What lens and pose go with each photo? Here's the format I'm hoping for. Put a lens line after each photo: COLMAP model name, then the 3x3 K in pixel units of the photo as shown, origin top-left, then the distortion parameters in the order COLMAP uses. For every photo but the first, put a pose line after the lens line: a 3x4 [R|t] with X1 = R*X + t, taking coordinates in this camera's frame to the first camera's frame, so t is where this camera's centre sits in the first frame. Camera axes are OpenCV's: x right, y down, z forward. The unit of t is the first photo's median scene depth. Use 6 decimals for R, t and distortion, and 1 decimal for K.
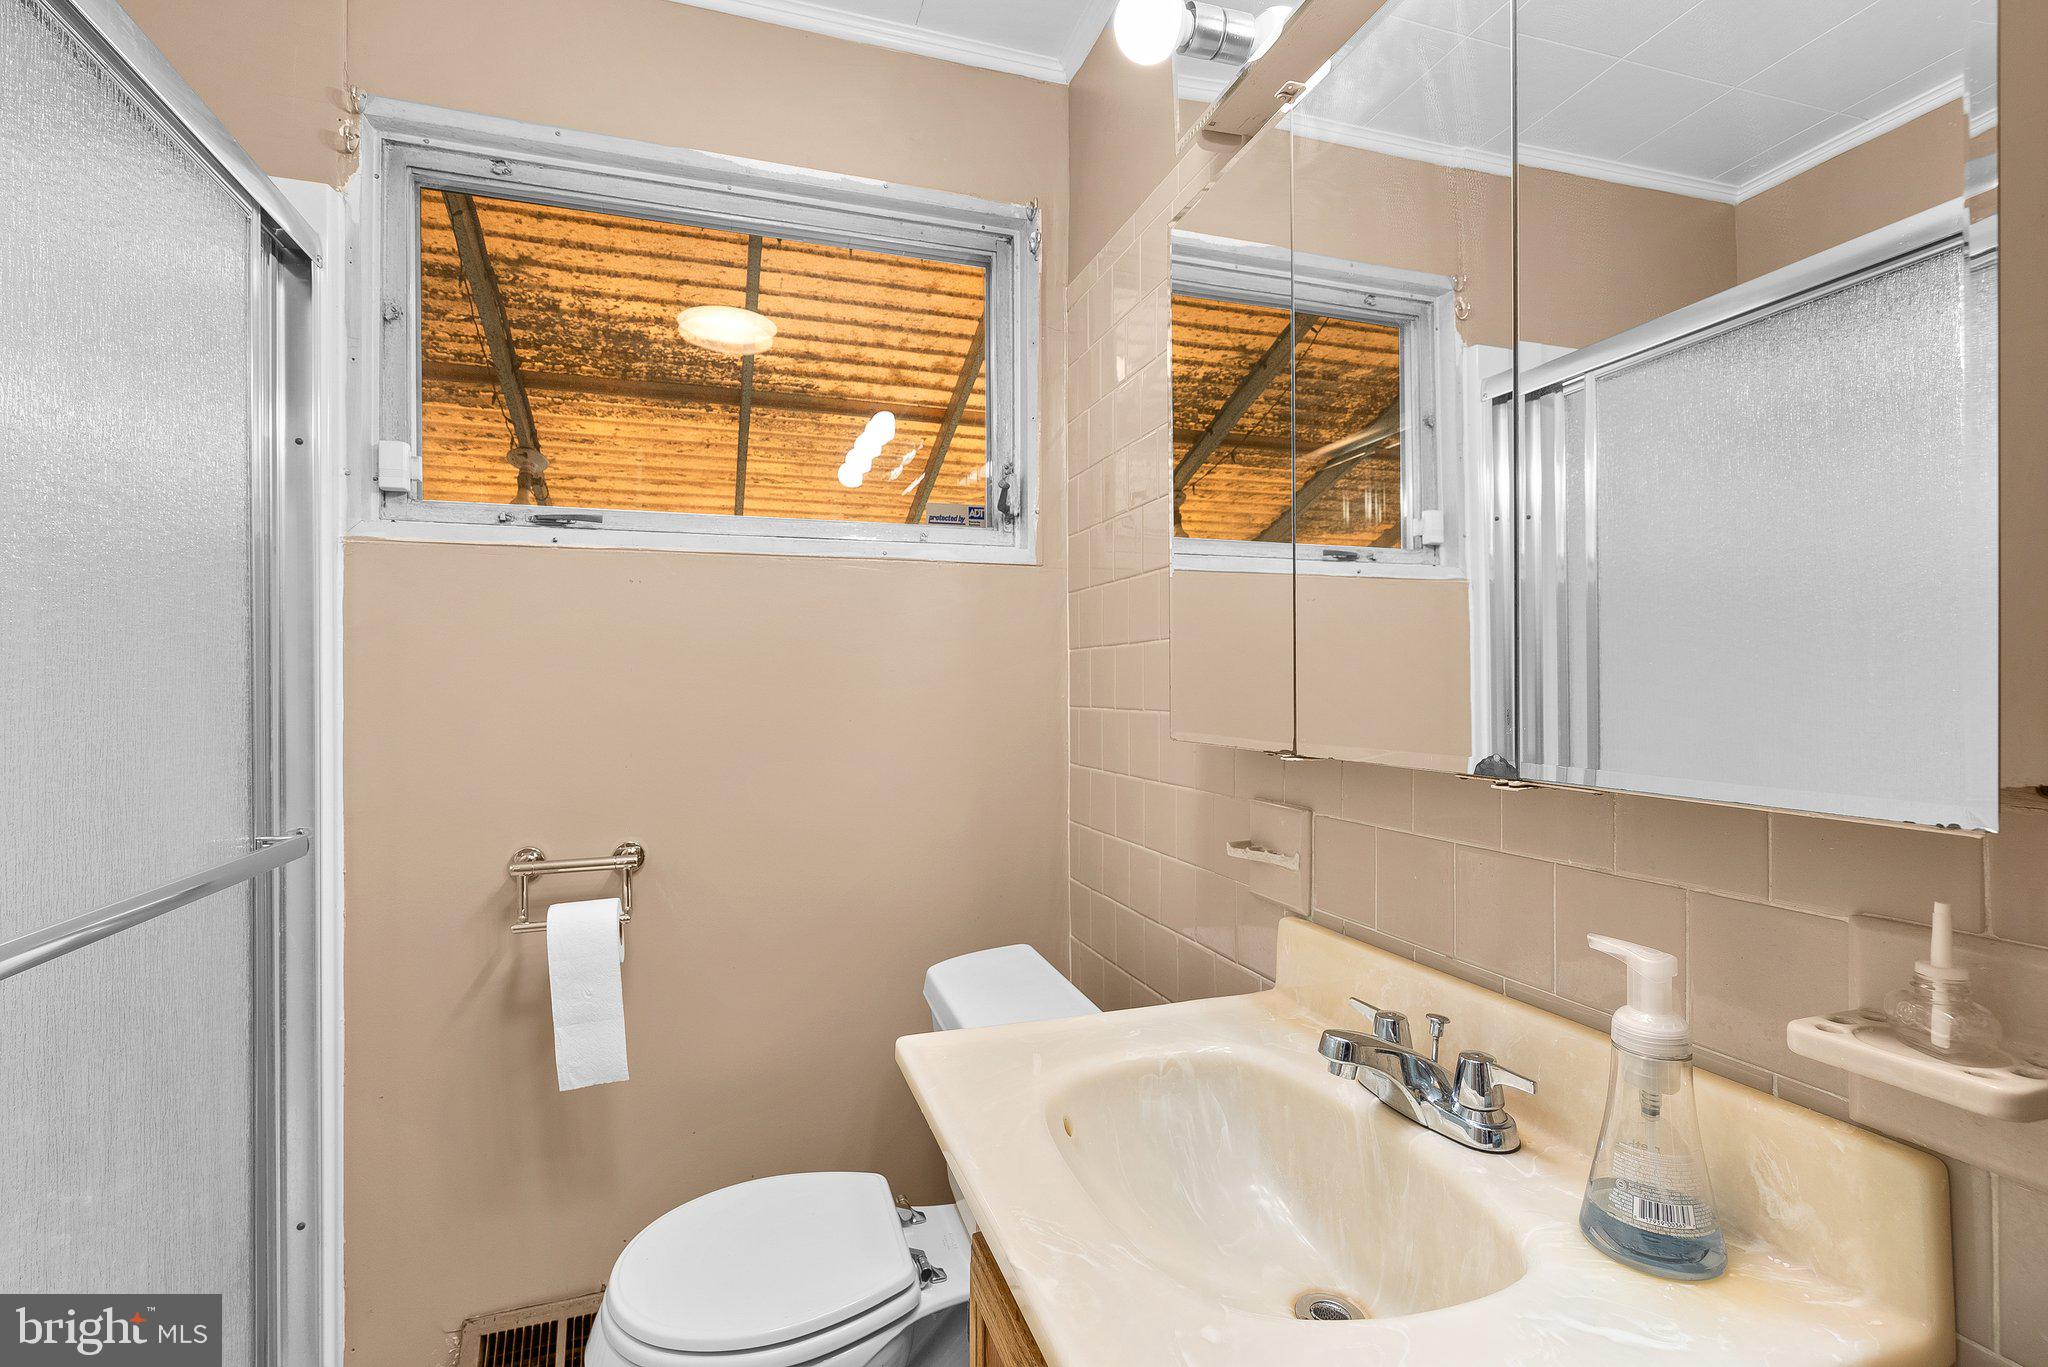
lens RADIAL K [[939.5, 0, 1032.4], [0, 939.5, 686.4], [0, 0, 1]] dist [0.000571, -0.000654]
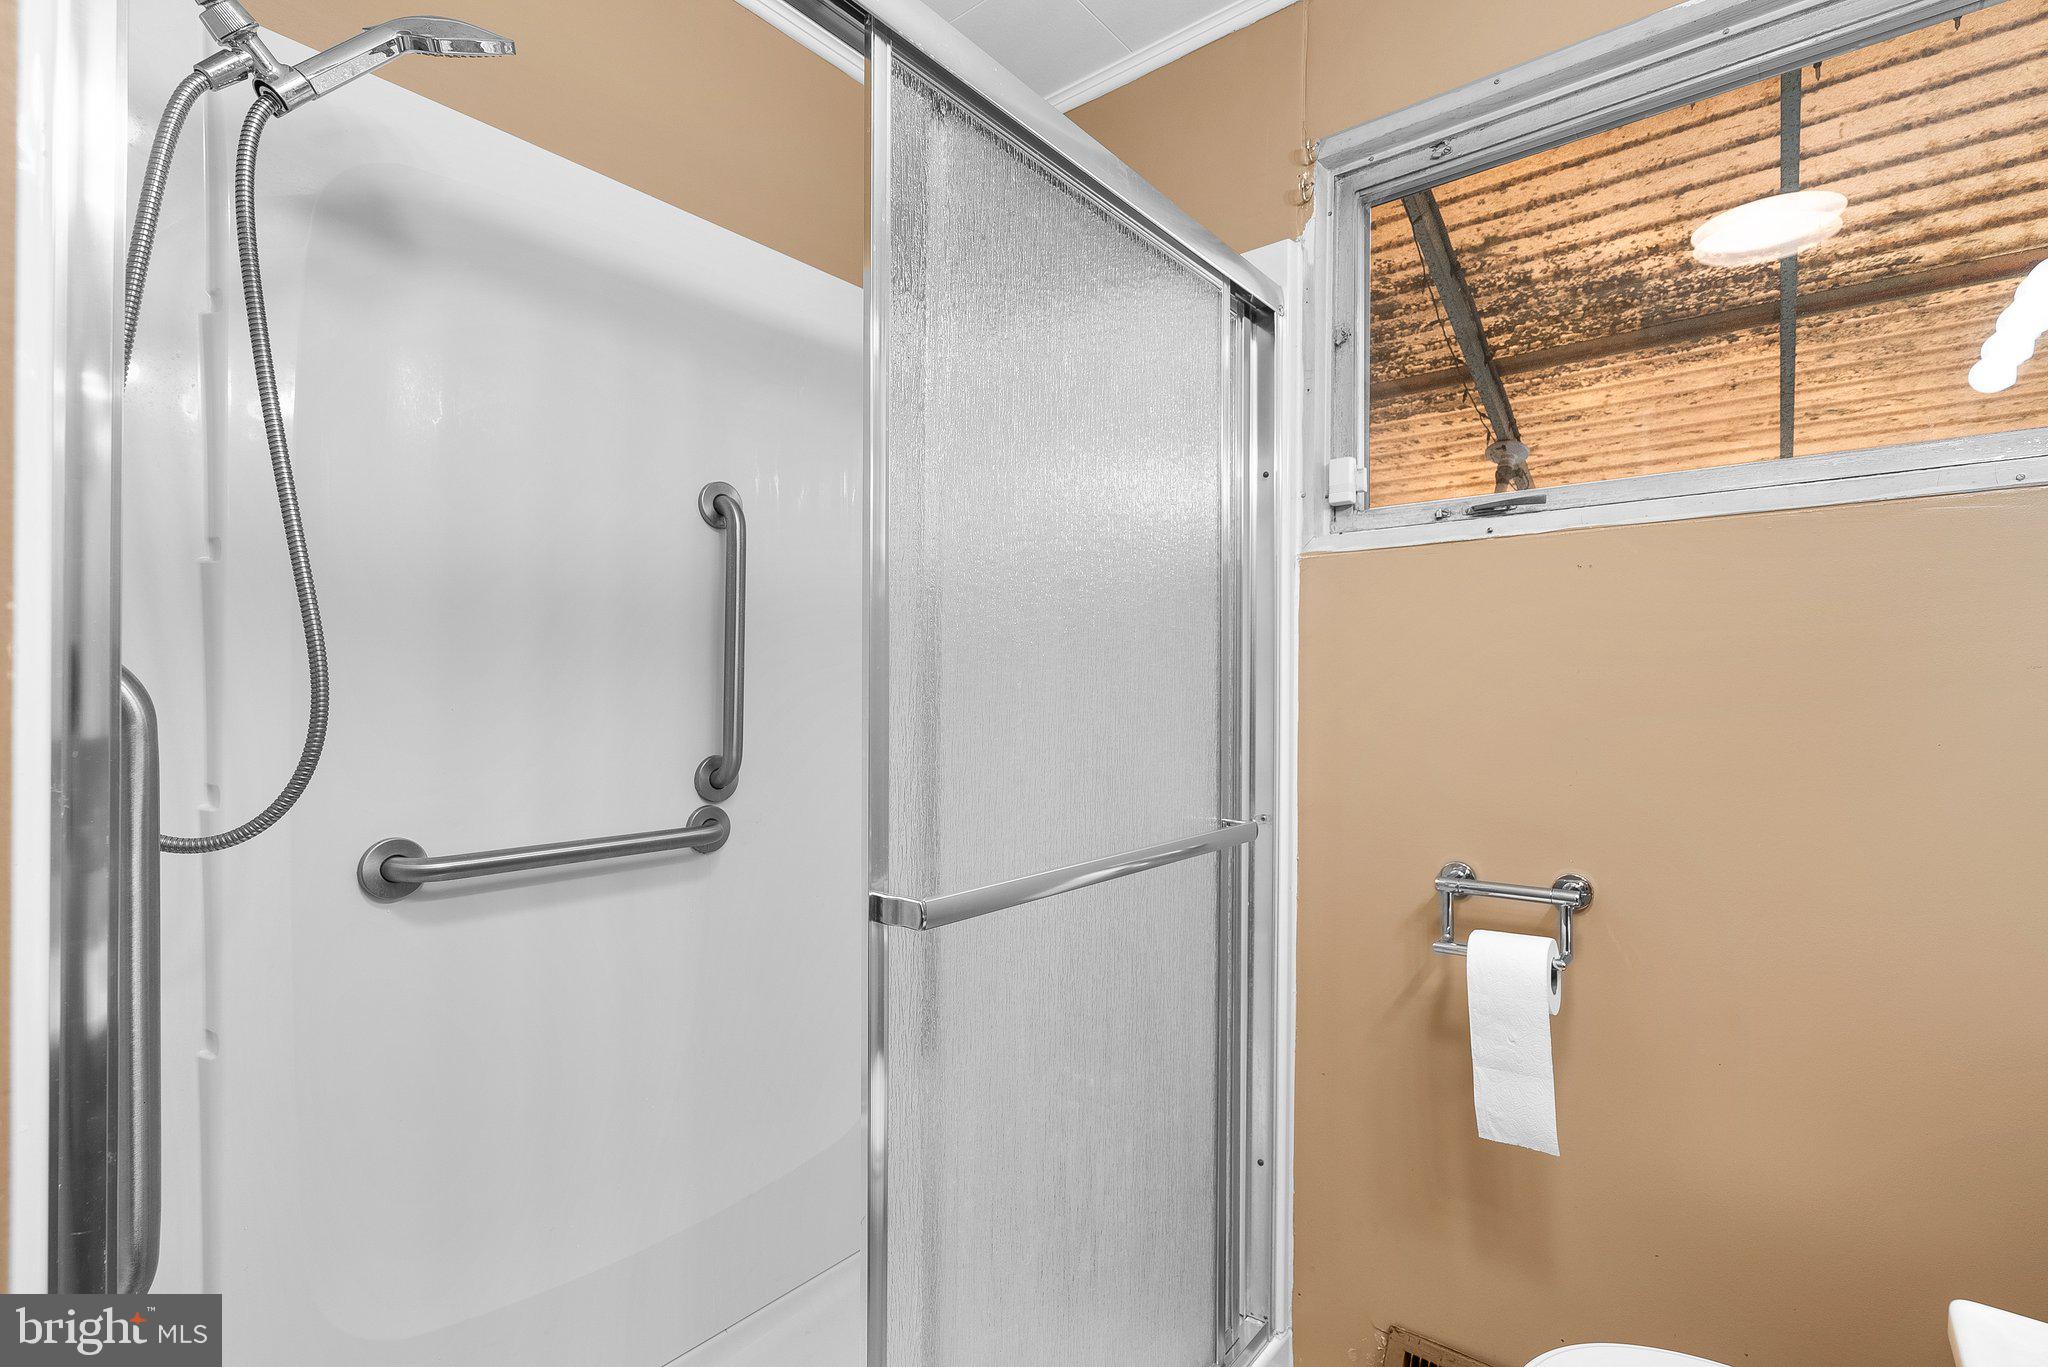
lens RADIAL K [[939.5, 0, 1005.4], [0, 939.5, 693.4], [0, 0, 1]] dist [0.000571, -0.000654]
pose [[0.518894, 0.007180, -0.854808, 0.027834], [-0.003003, 0.999974, 0.006577, -0.001893], [0.854833, -0.000846, 0.518902, 0.121134]]
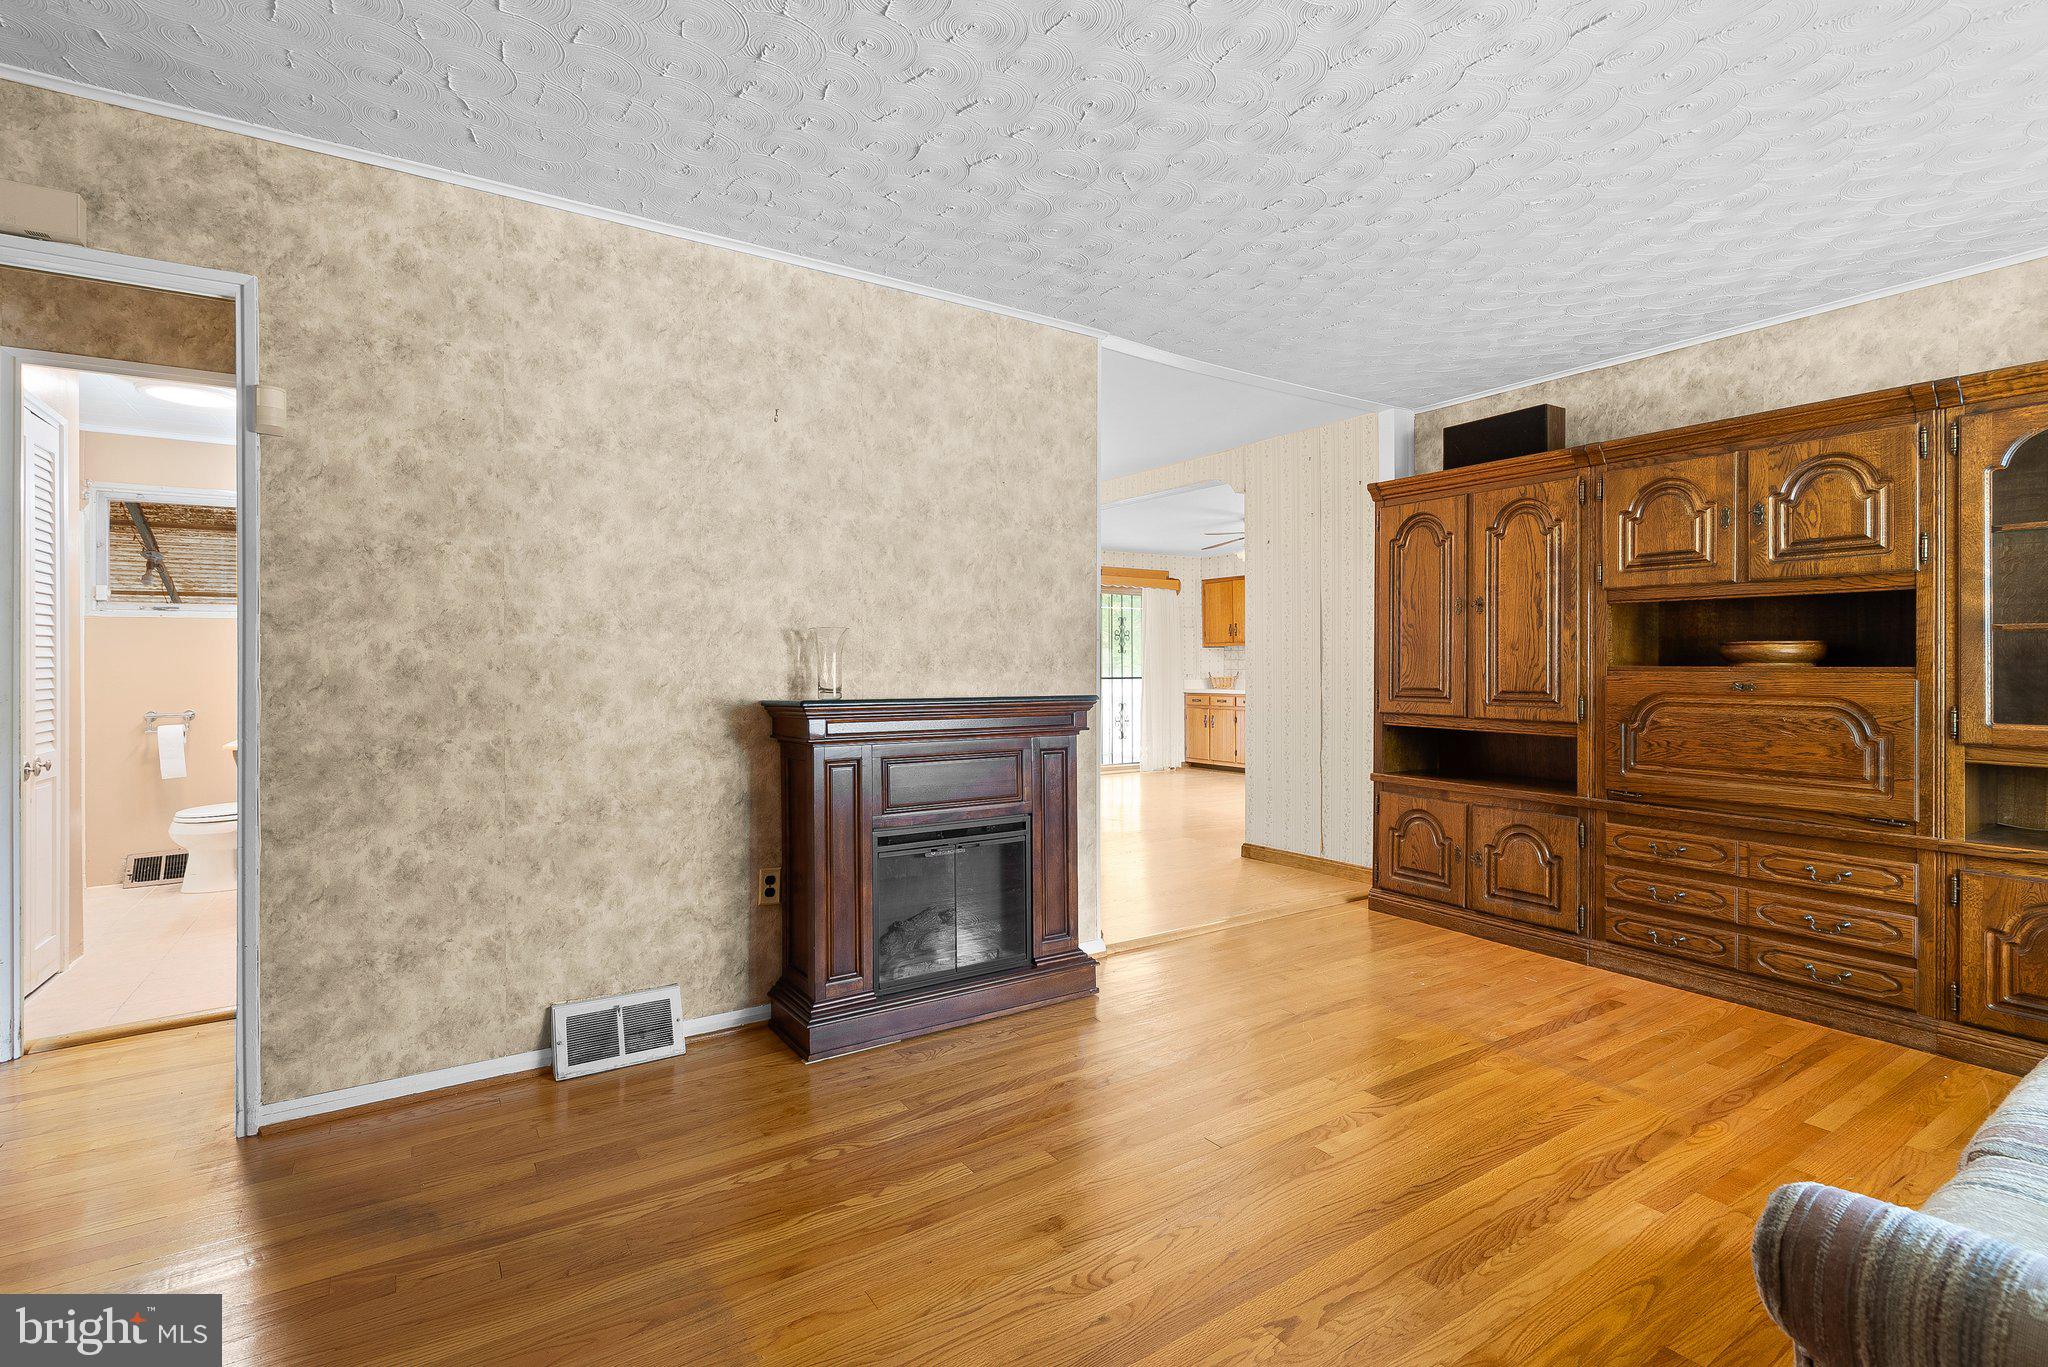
lens RADIAL K [[939.5, 0, 1019.2], [0, 939.5, 673.9], [0, 0, 1]] dist [0.000571, -0.000654]
pose [[0.969020, 0.003097, 0.246962, 1.487766], [-0.005636, 0.999938, 0.009576, -0.005011], [-0.246917, -0.010671, 0.968978, -2.738306]]
